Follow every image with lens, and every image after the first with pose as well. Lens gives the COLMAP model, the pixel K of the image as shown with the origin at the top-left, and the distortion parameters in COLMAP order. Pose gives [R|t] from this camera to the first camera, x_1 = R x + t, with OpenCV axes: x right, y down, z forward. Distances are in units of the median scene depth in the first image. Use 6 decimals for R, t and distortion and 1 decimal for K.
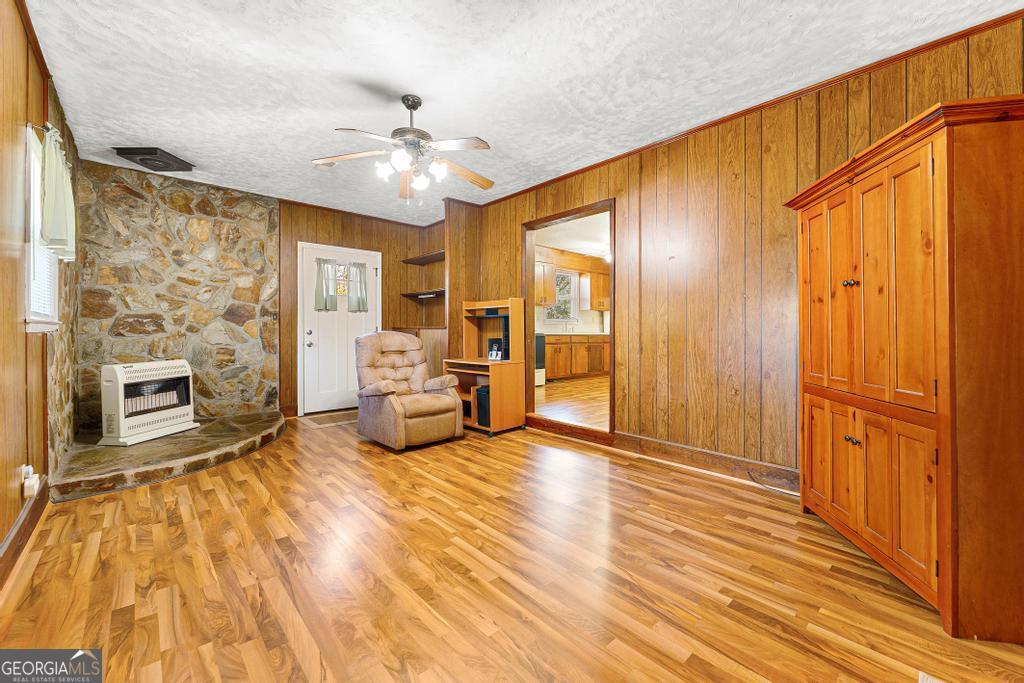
lens RADIAL K [[408.5, 0, 512.0], [0, 408.5, 341.5], [0, 0, 1]] dist [-0.014184, 0.000079]
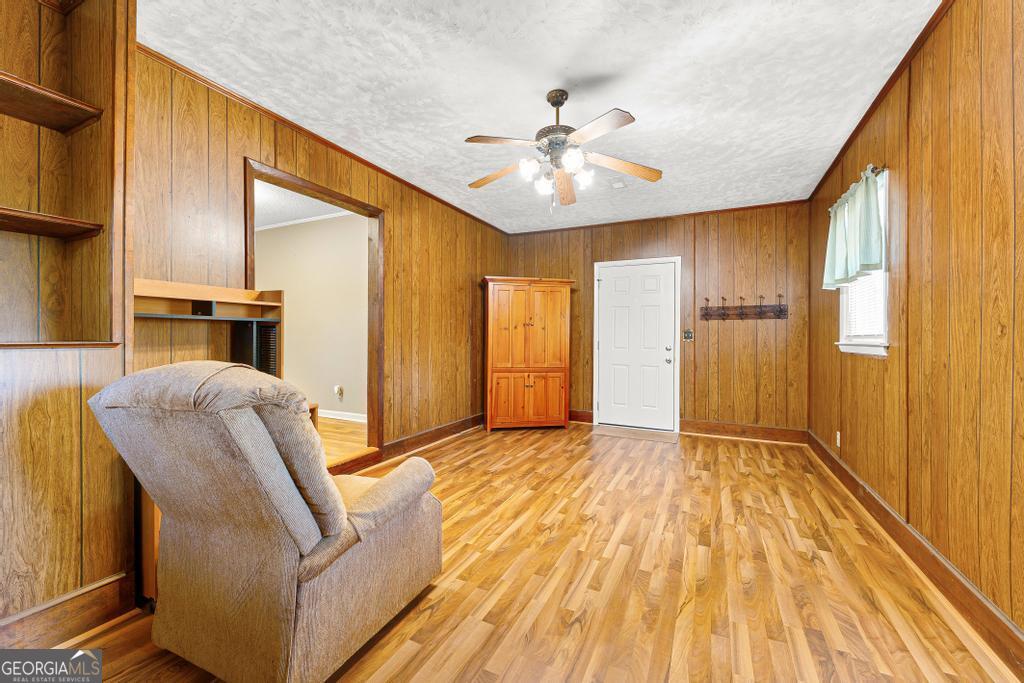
lens RADIAL K [[408.5, 0, 512.0], [0, 408.5, 341.5], [0, 0, 1]] dist [-0.014184, 0.000079]
pose [[-0.367168, -0.018525, 0.929970, -1.244512], [0.014969, 0.999555, 0.025821, -0.085213], [-0.930034, 0.023401, -0.366727, 1.682993]]
